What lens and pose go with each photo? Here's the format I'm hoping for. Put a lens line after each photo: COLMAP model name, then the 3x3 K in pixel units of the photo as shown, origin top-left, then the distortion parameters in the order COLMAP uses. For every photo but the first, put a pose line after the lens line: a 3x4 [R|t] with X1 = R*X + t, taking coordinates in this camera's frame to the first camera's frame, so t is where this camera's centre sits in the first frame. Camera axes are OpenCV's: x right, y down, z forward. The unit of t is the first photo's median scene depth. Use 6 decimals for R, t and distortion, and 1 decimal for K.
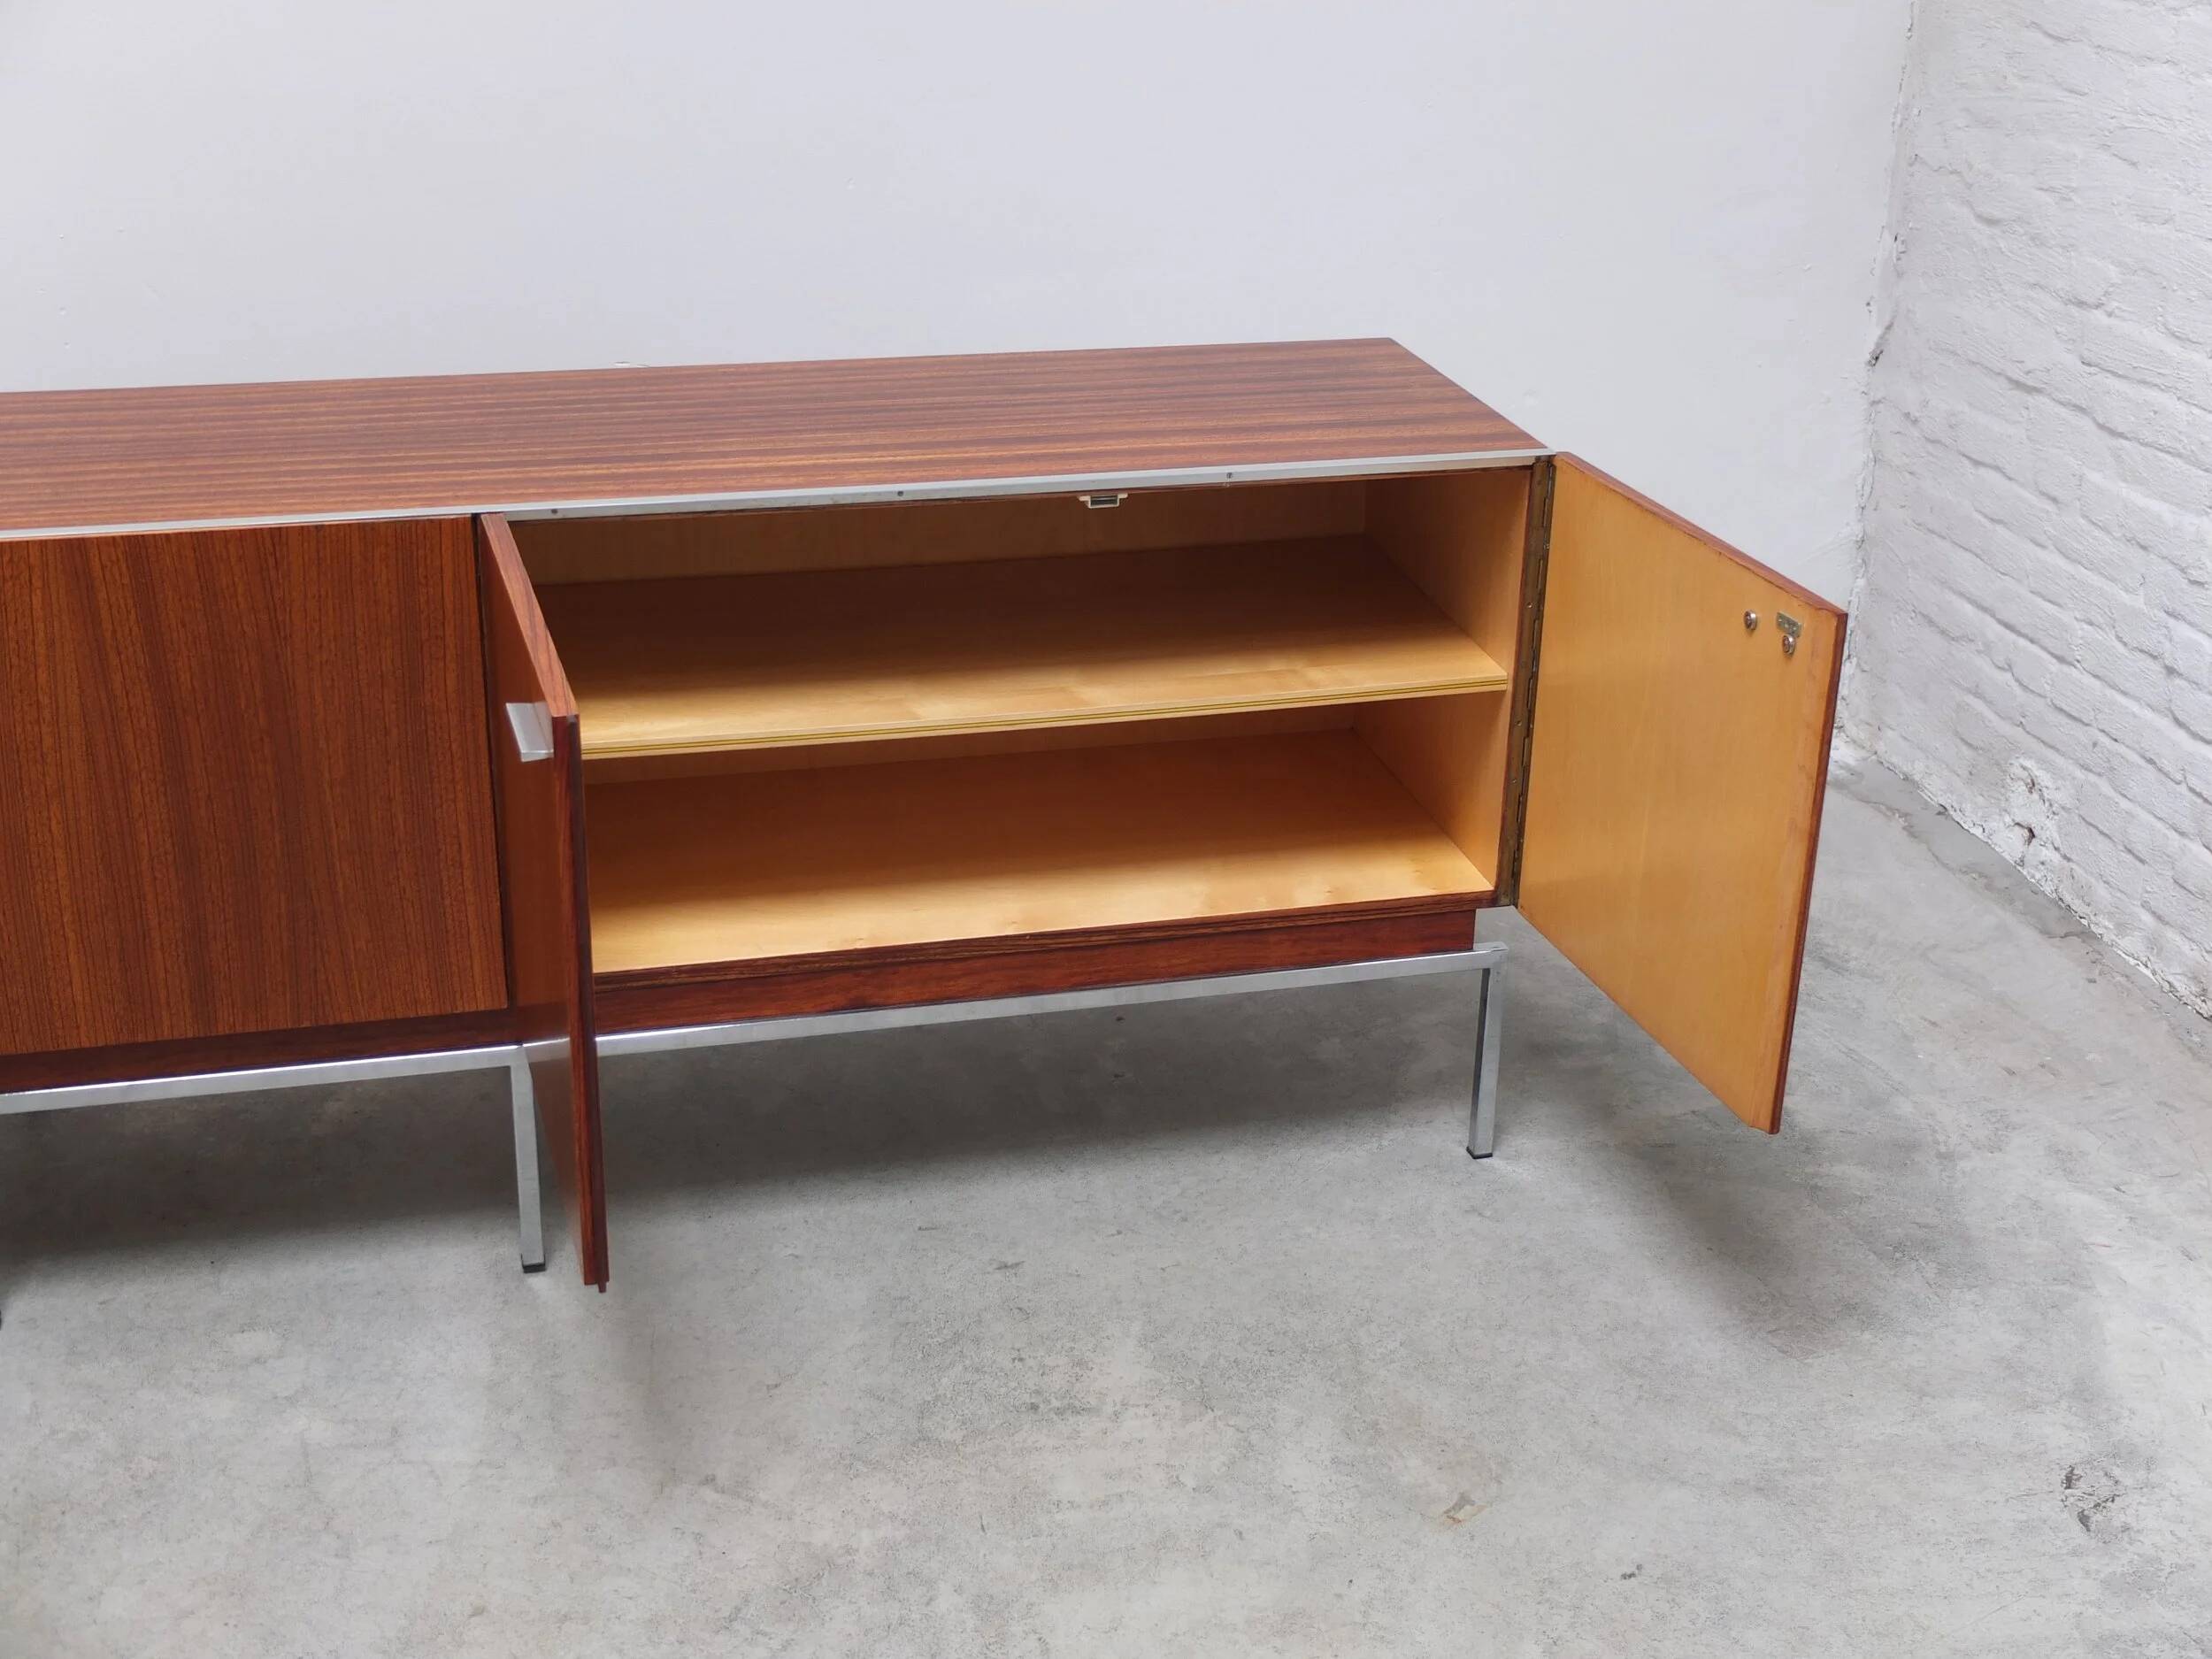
lens RADIAL K [[2724.9, 0, 1139.1], [0, 2724.9, 808.3], [0, 0, 1]] dist [-0.017301, 0.000000]
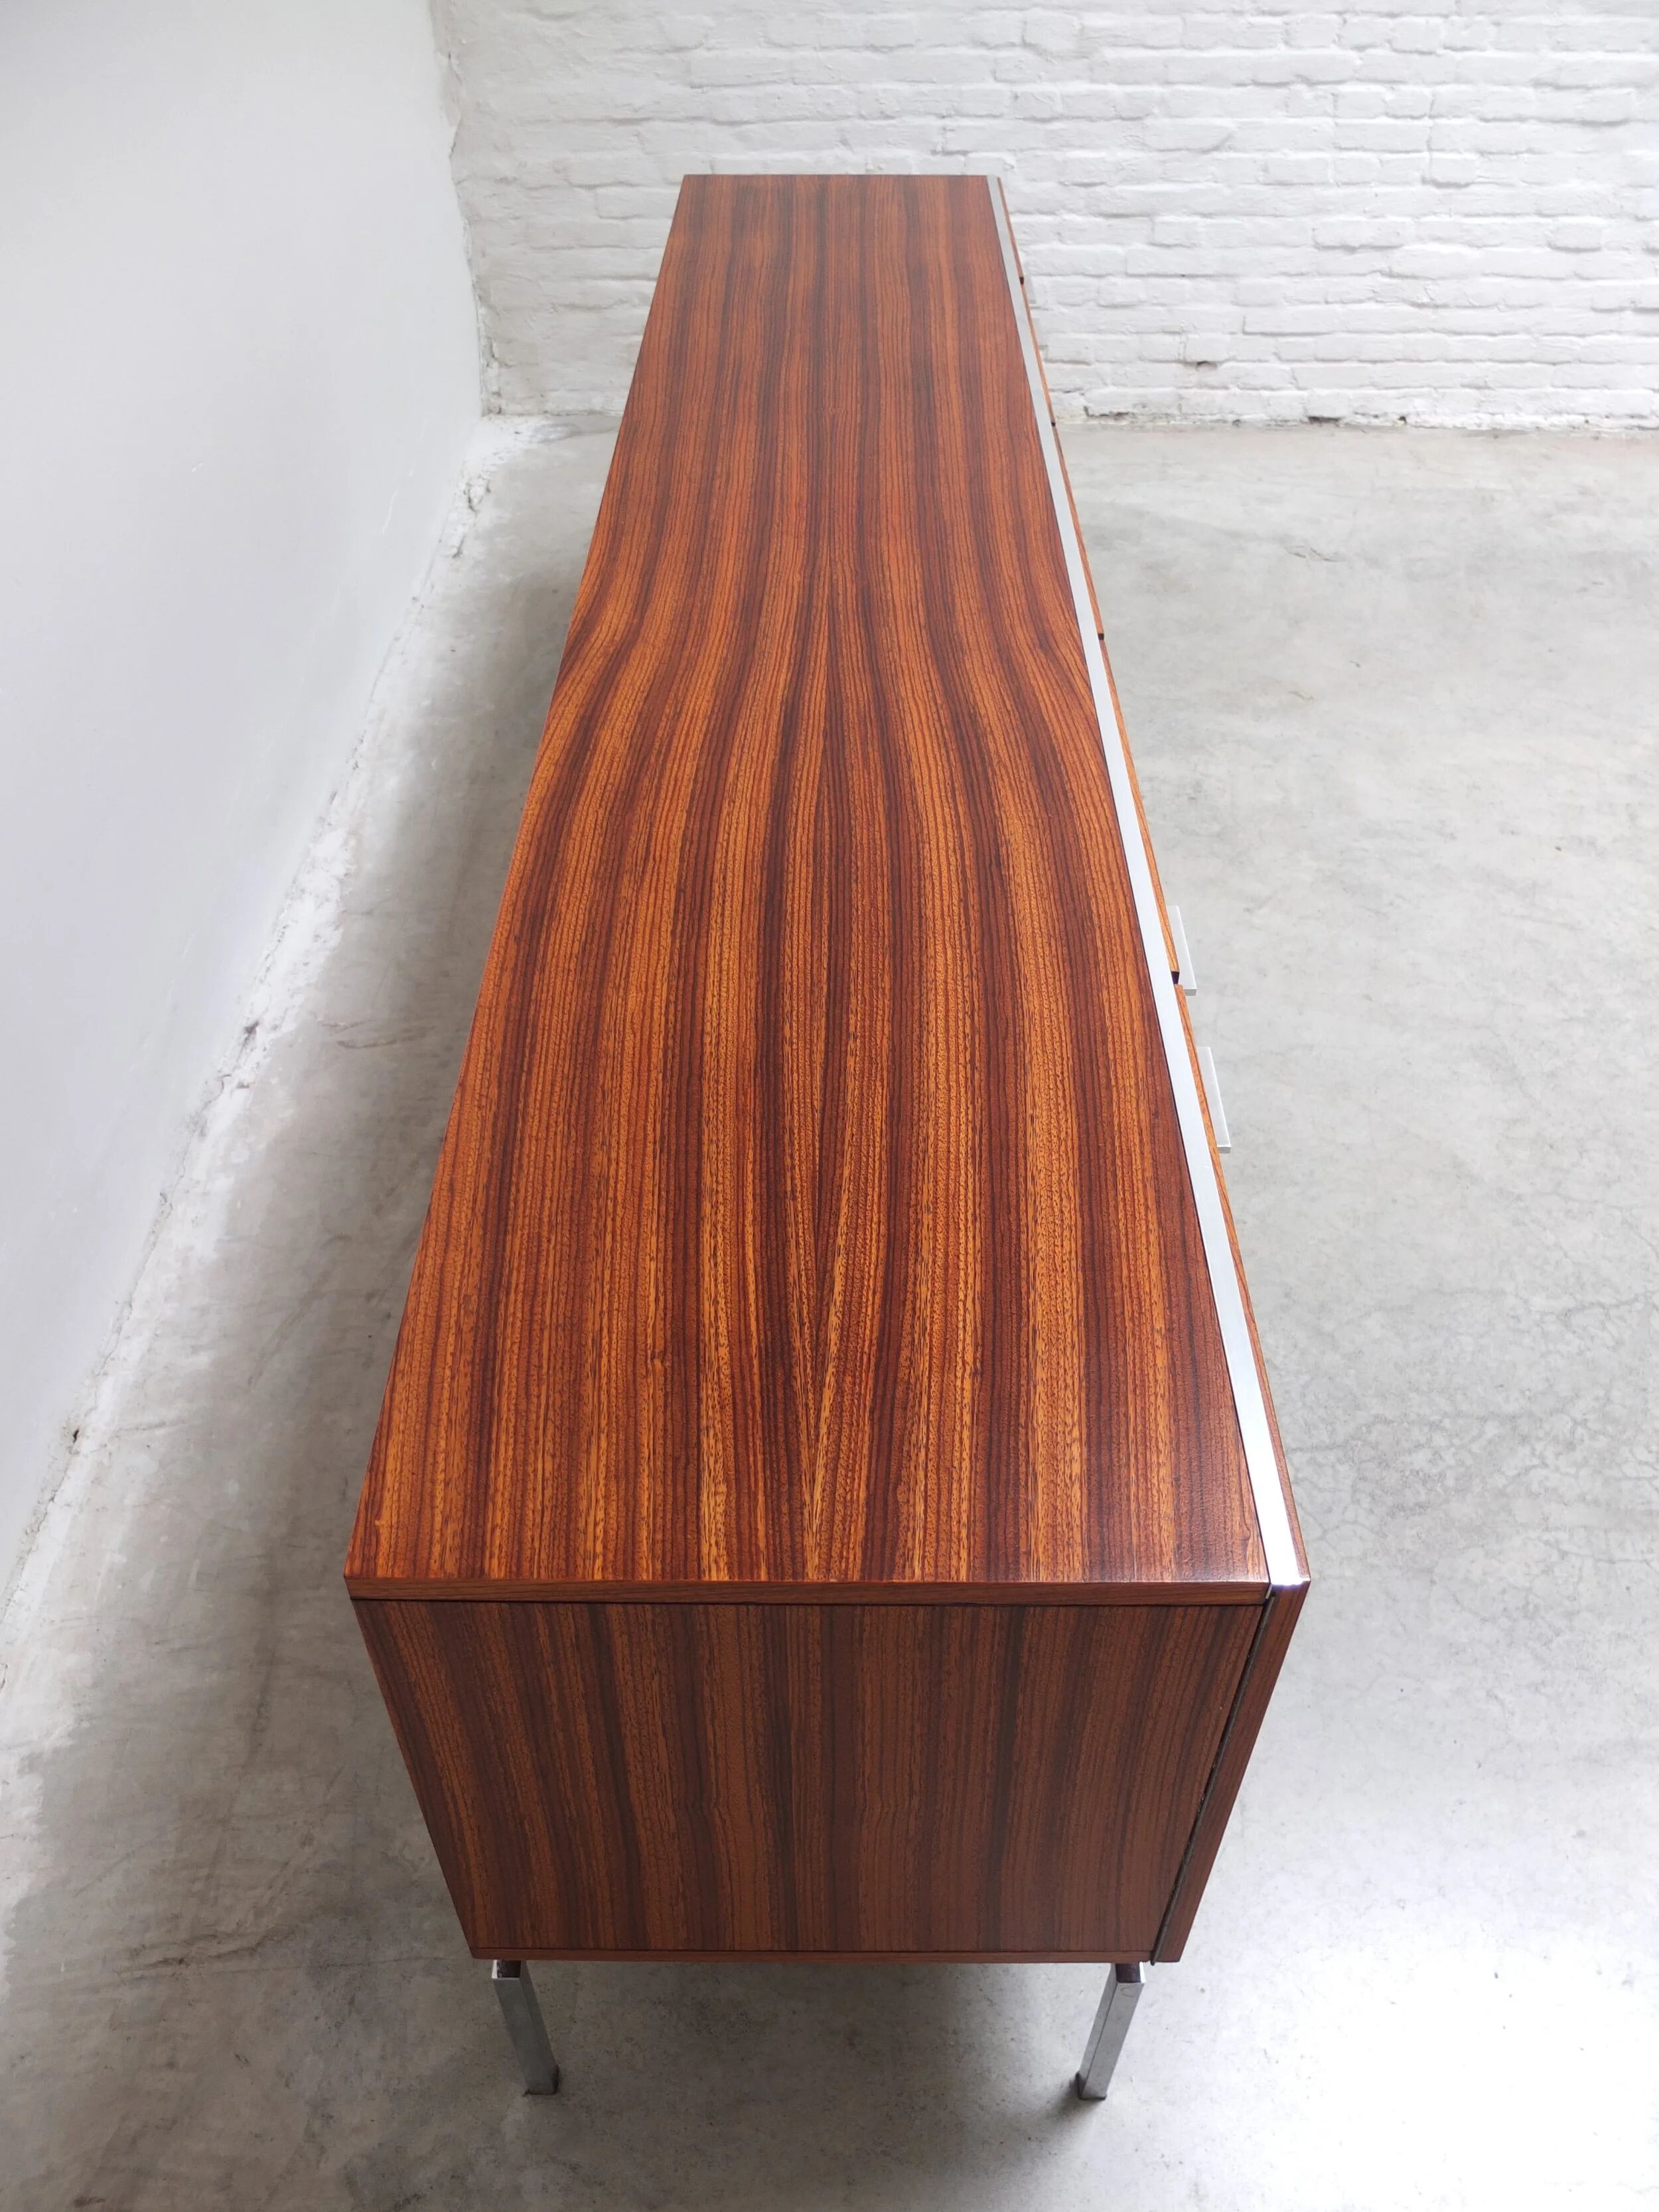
lens RADIAL K [[1781.6, 0, 841.7], [0, 1781.6, 1111.3], [0, 0, 1]] dist [-0.099386, 0.078106]
pose [[0.263048, -0.673298, 0.690996, -0.917716], [0.388023, 0.729571, 0.563173, -0.324654], [-0.883314, 0.119981, 0.453167, 0.640672]]
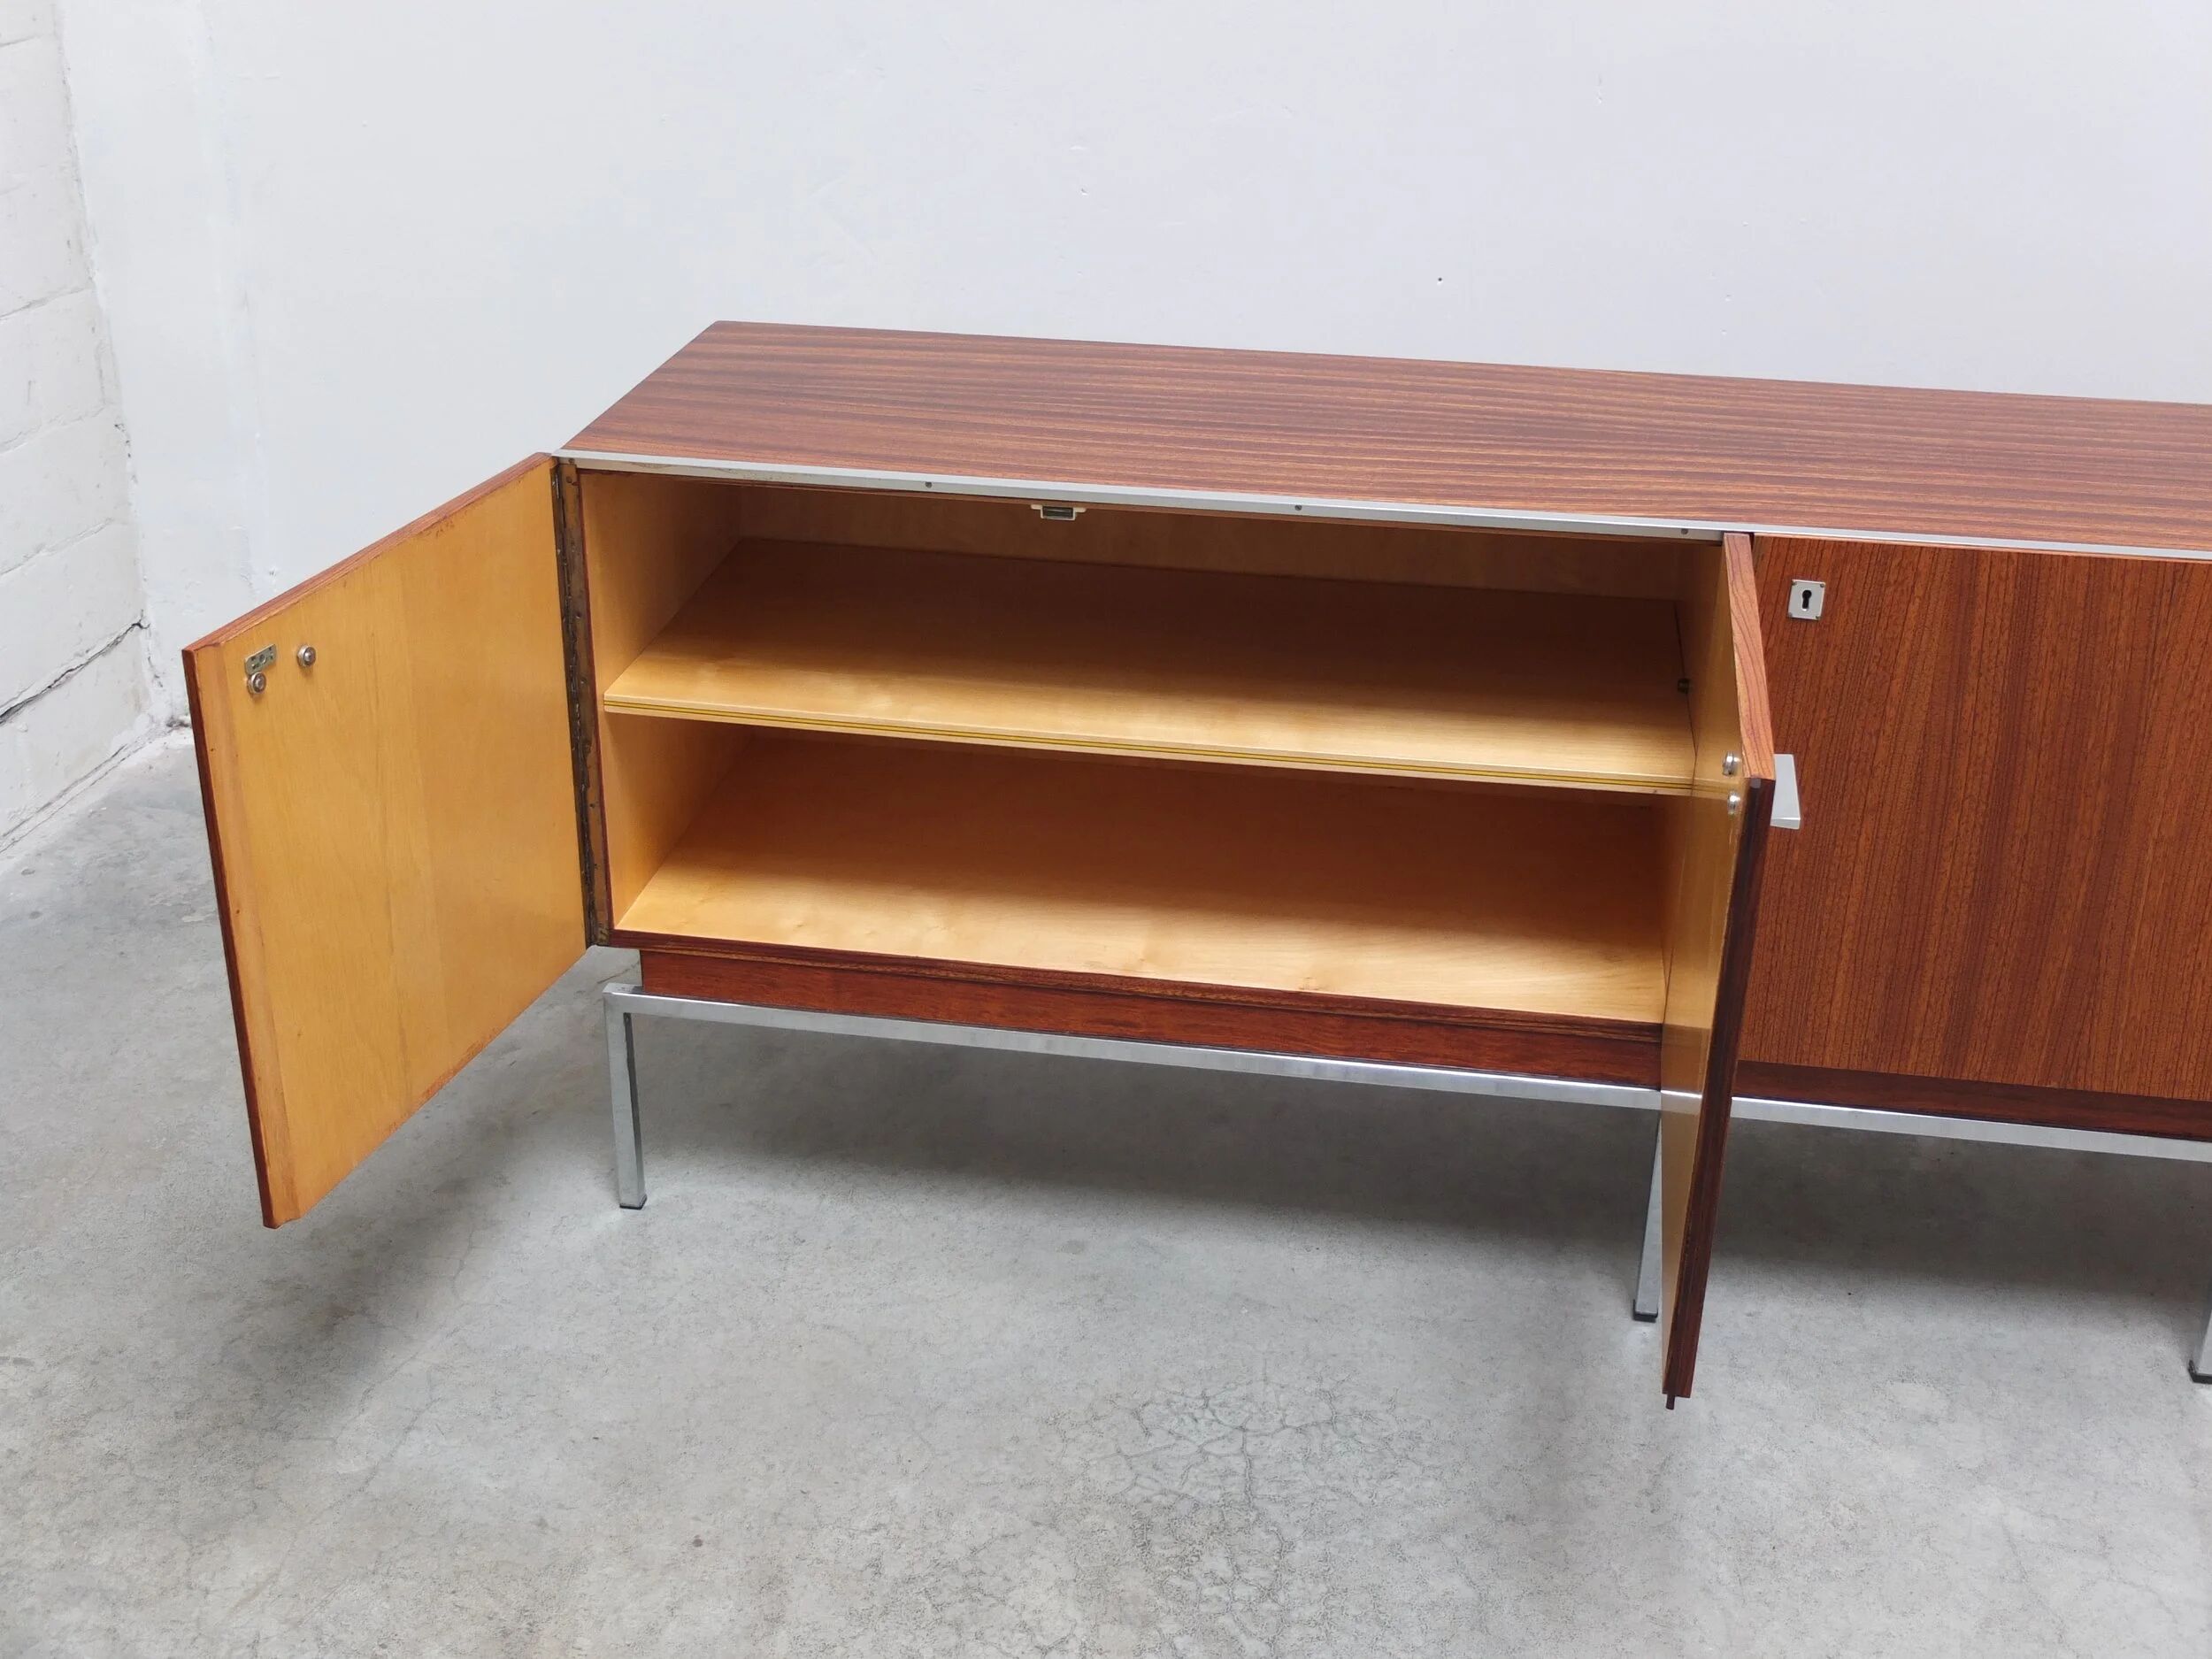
lens RADIAL K [[2545.7, 0, 1128.3], [0, 2545.7, 803.9], [0, 0, 1]] dist [-0.039465, 0.000000]
pose [[0.916866, 0.156845, -0.367092, -0.266541], [-0.150526, 0.987536, 0.045978, -0.007446], [0.369728, 0.013101, 0.929048, 0.064520]]
